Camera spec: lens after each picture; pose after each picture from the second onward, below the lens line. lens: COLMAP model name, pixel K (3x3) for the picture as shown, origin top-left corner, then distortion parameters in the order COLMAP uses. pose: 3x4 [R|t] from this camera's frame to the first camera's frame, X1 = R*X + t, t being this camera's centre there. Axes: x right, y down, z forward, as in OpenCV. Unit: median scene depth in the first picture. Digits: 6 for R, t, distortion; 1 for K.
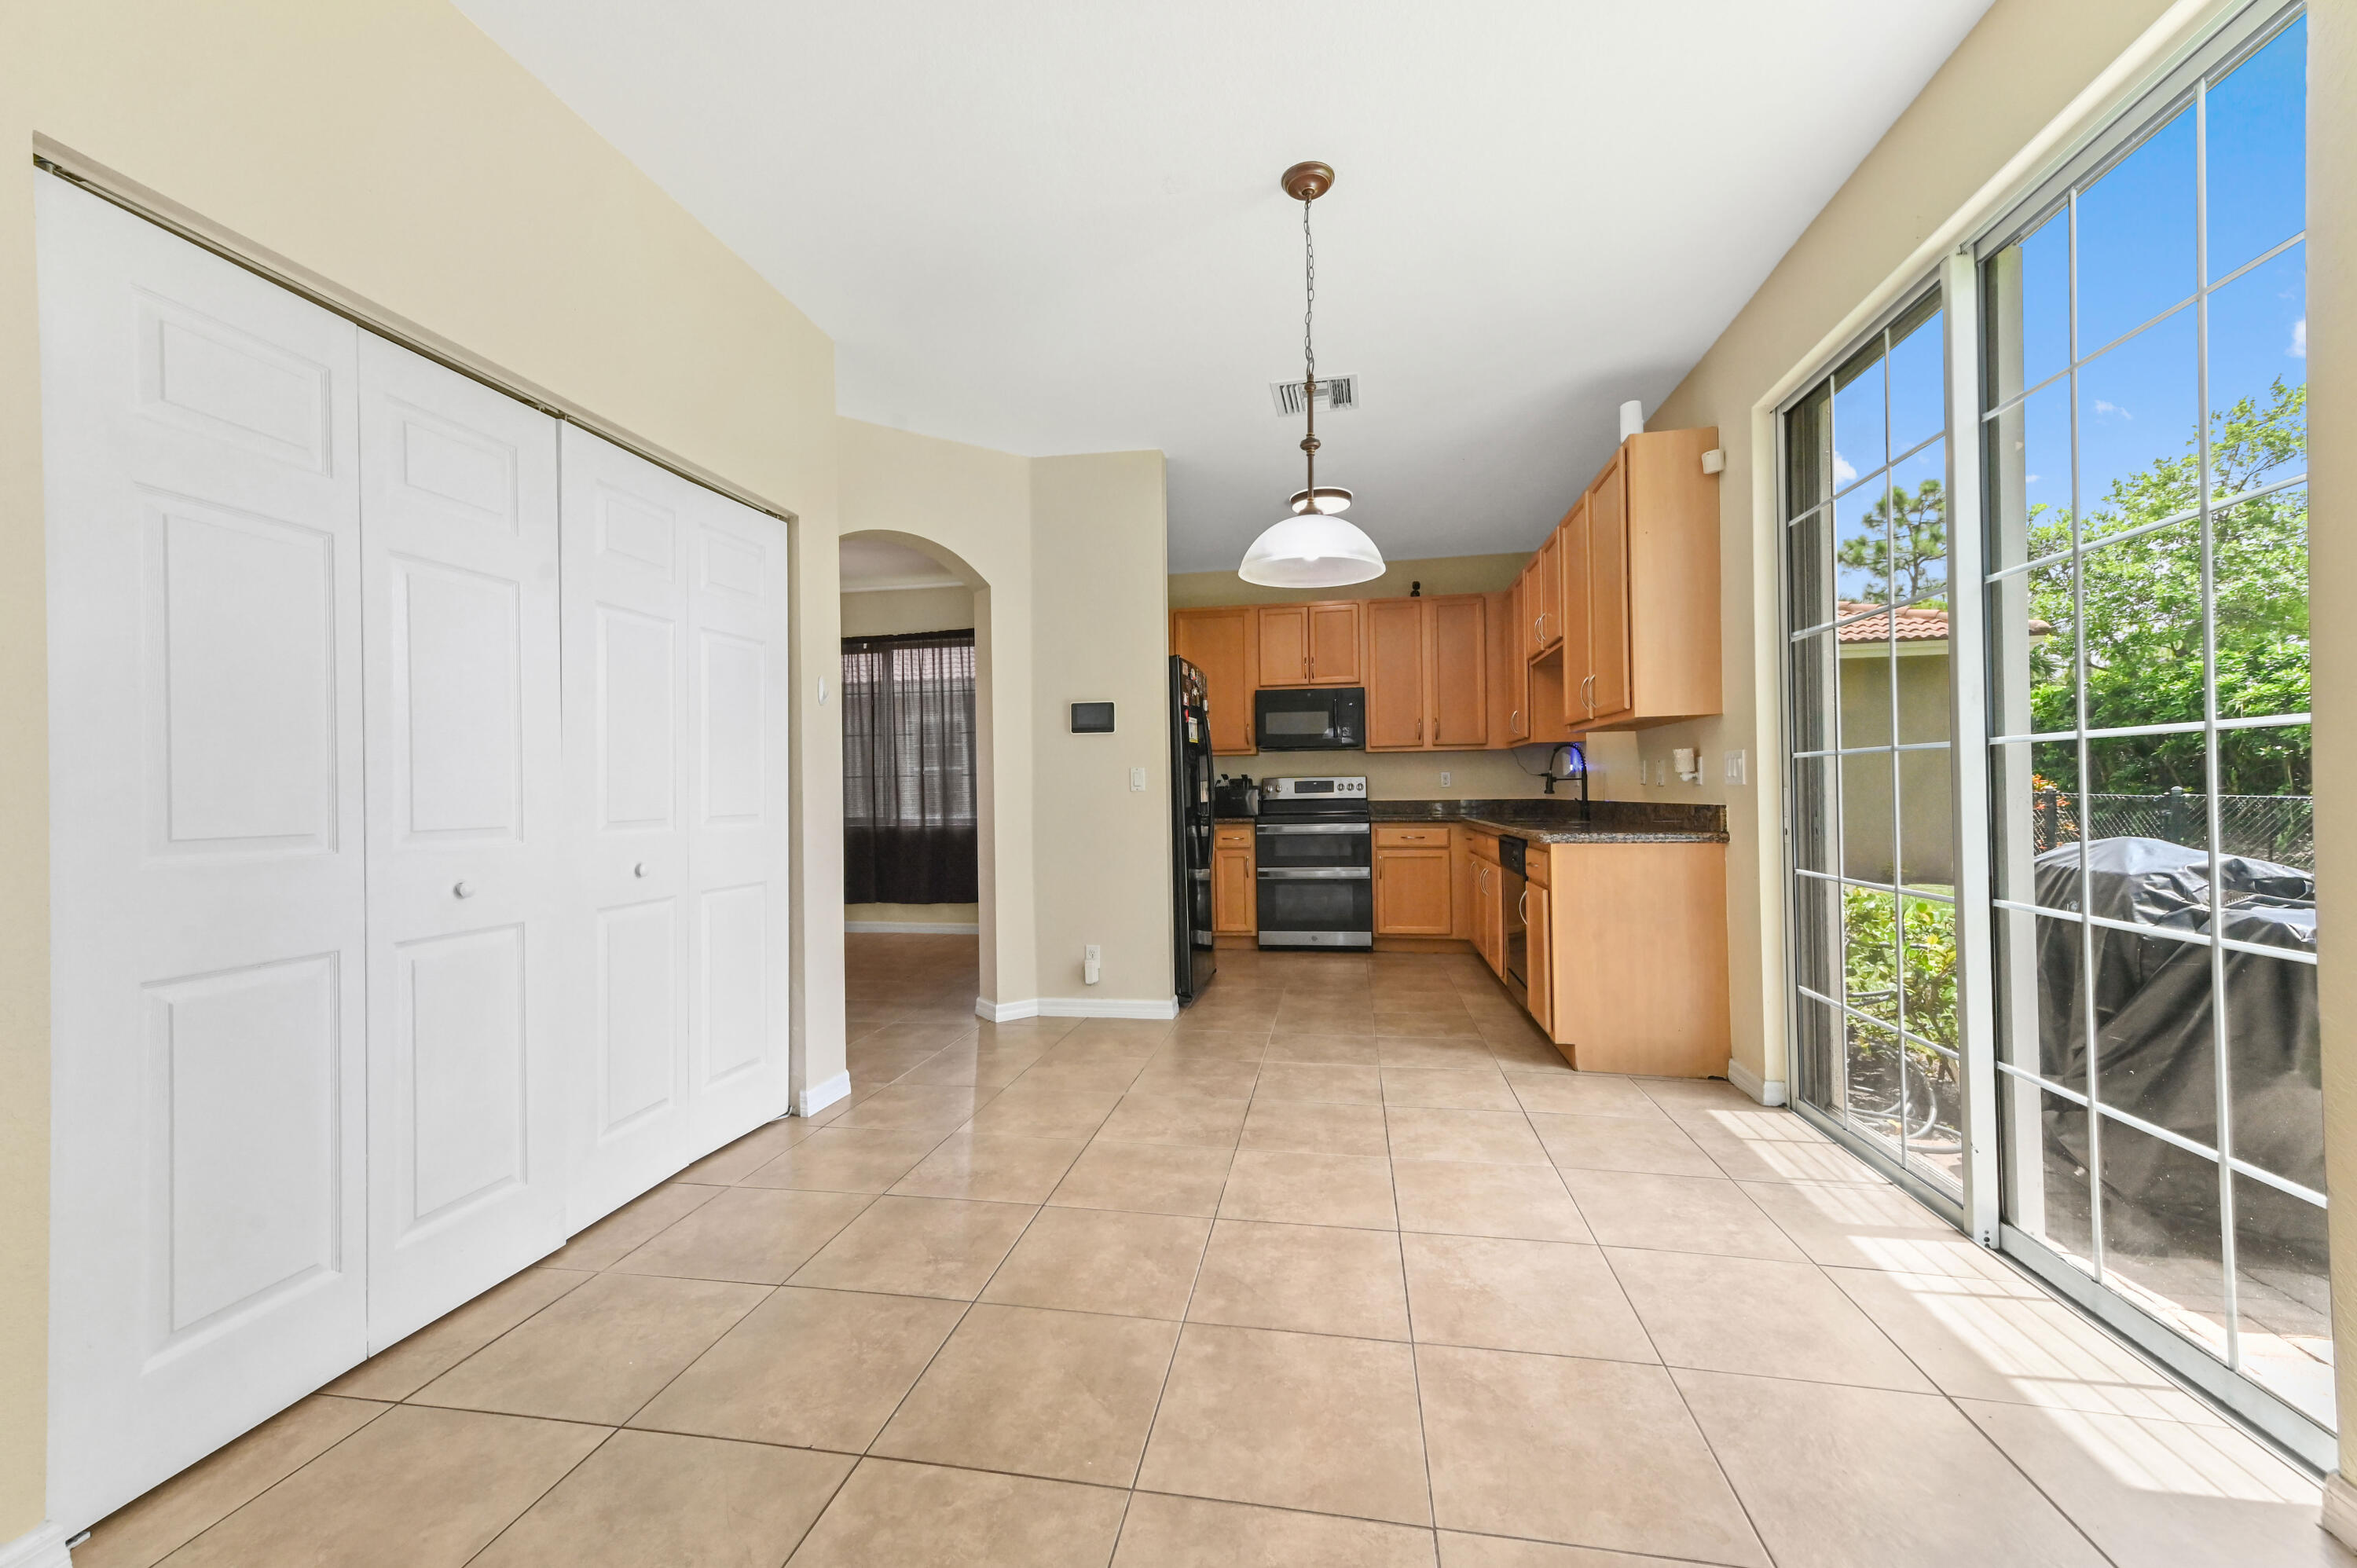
lens RADIAL K [[928.3, 0, 1178.5], [0, 928.3, 784.0], [0, 0, 1]] dist [0.011465, 0.000133]
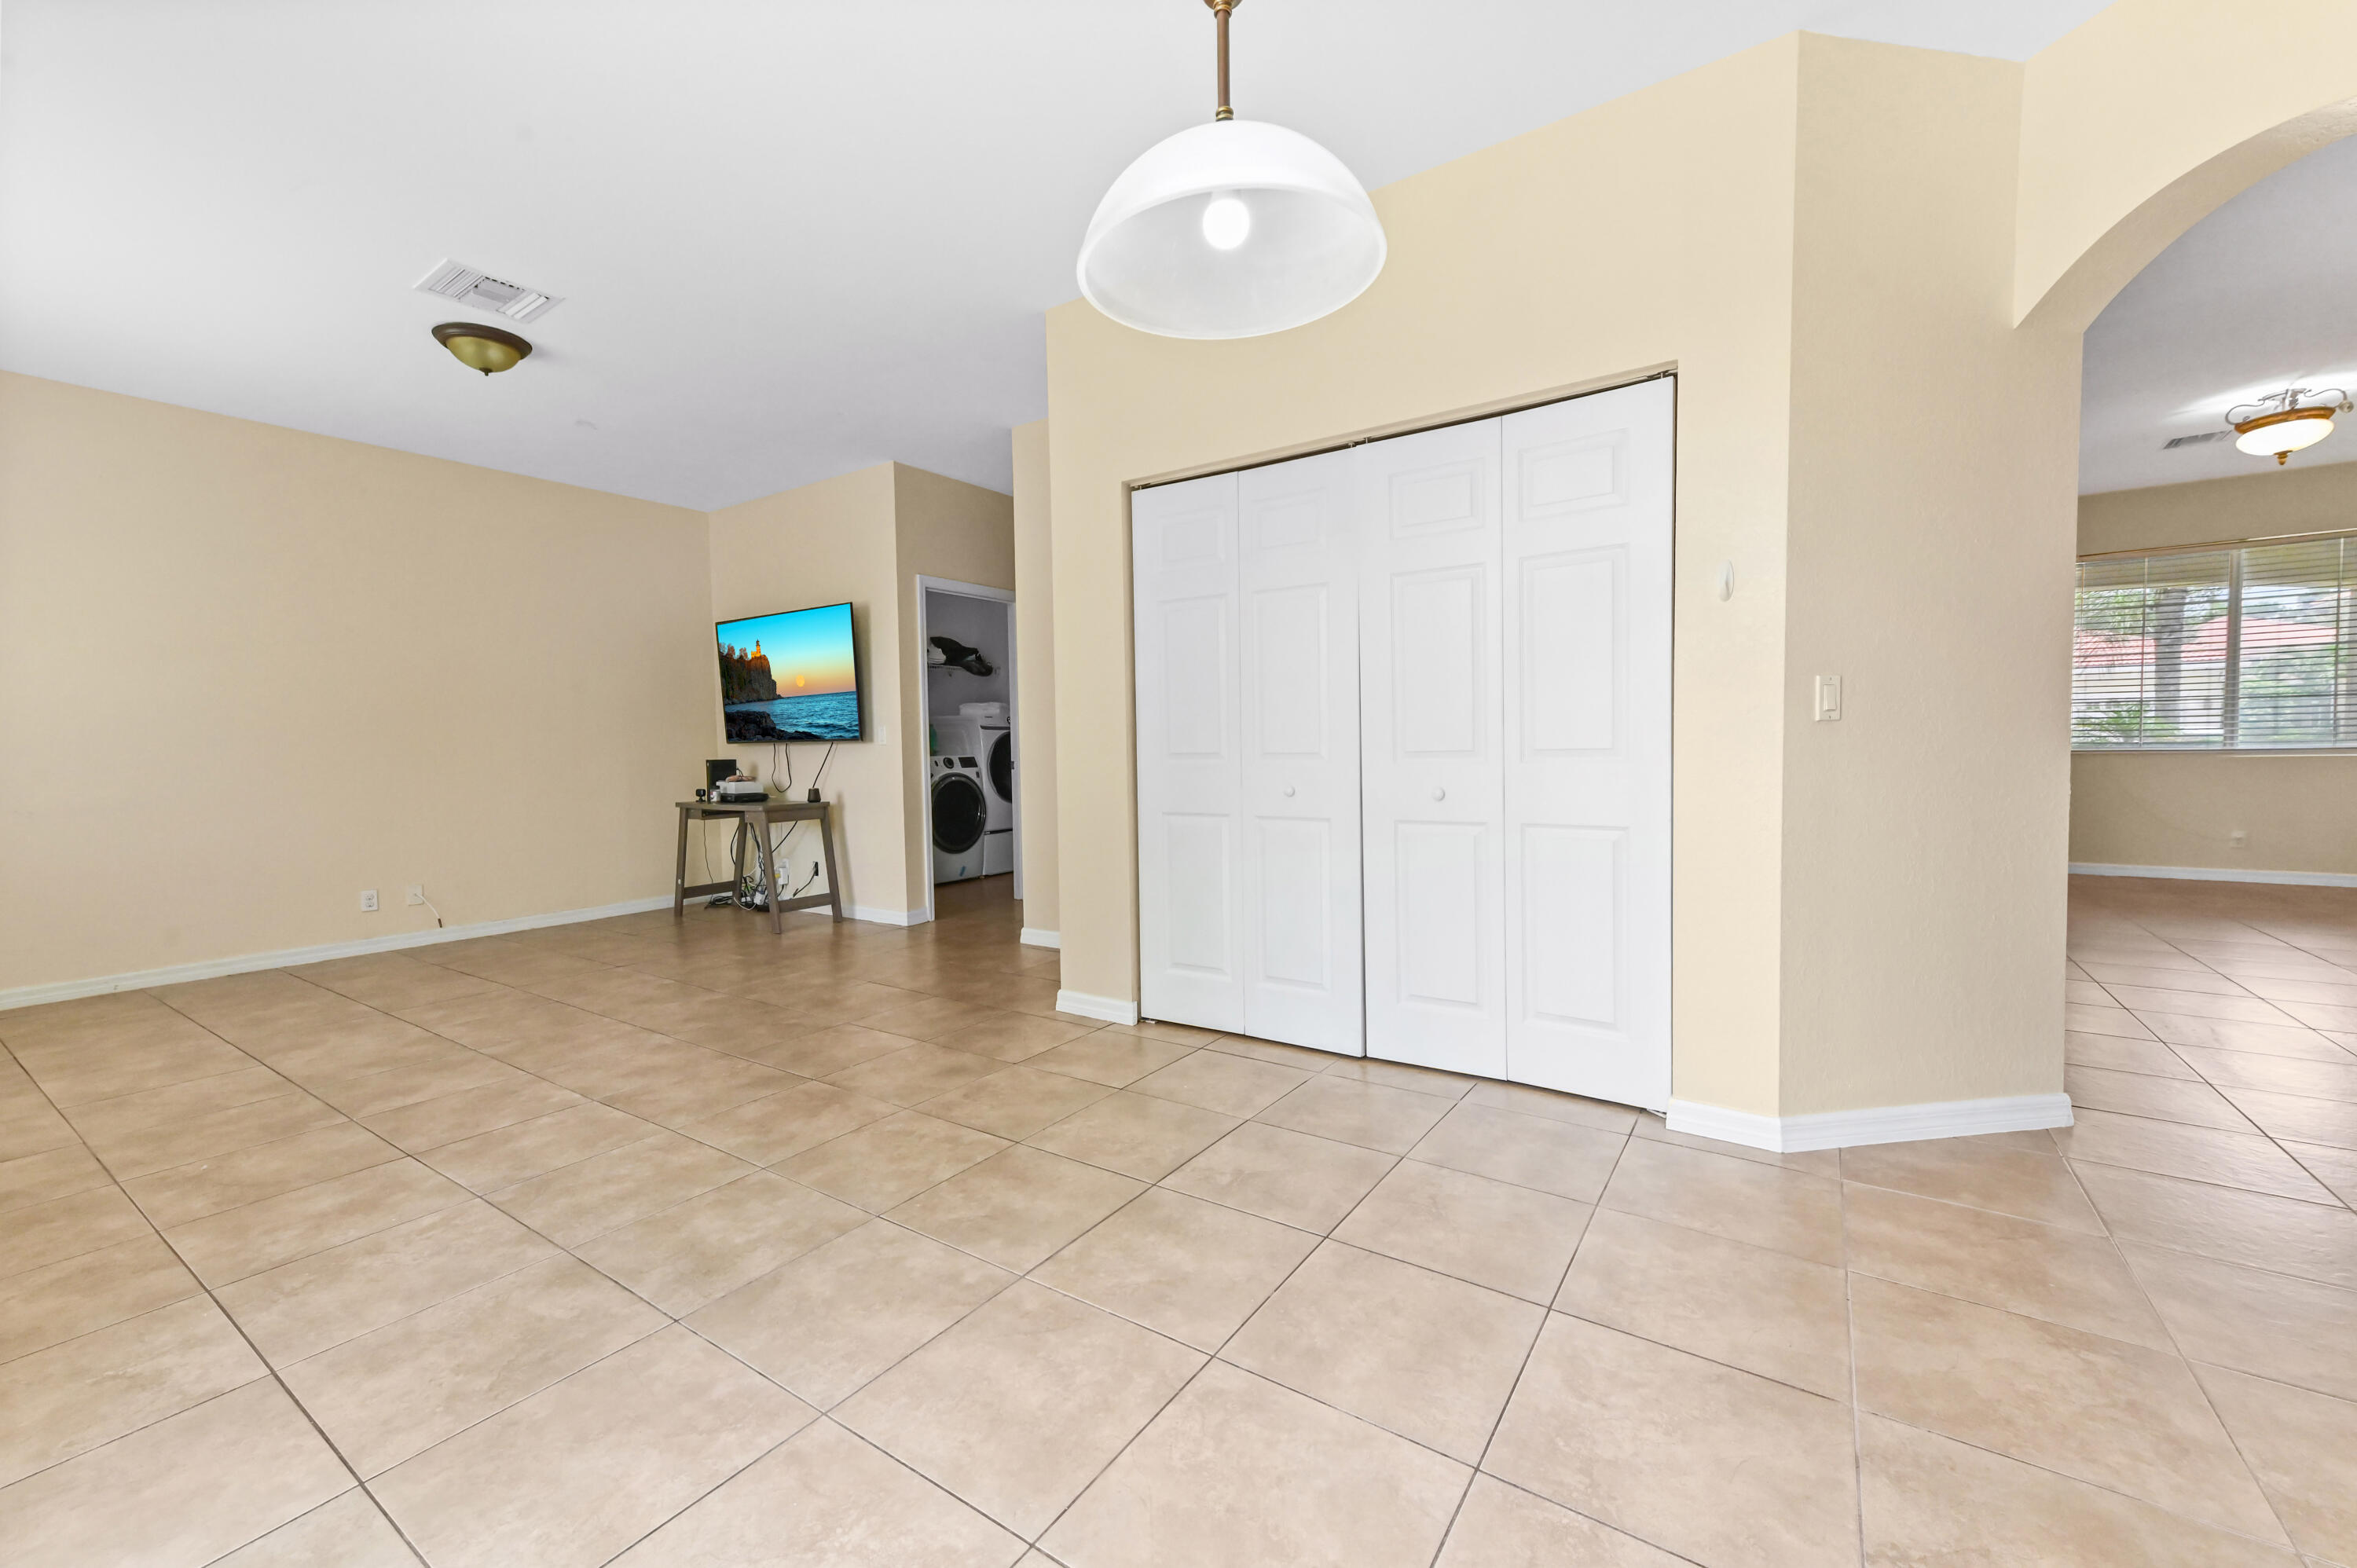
lens RADIAL K [[928.3, 0, 1178.5], [0, 928.3, 784.0], [0, 0, 1]] dist [0.011465, 0.000133]
pose [[-0.408142, 0.062485, -0.910777, 0.808356], [0.030204, 0.998033, 0.054936, 0.006343], [0.912418, -0.005088, -0.409227, 1.563095]]
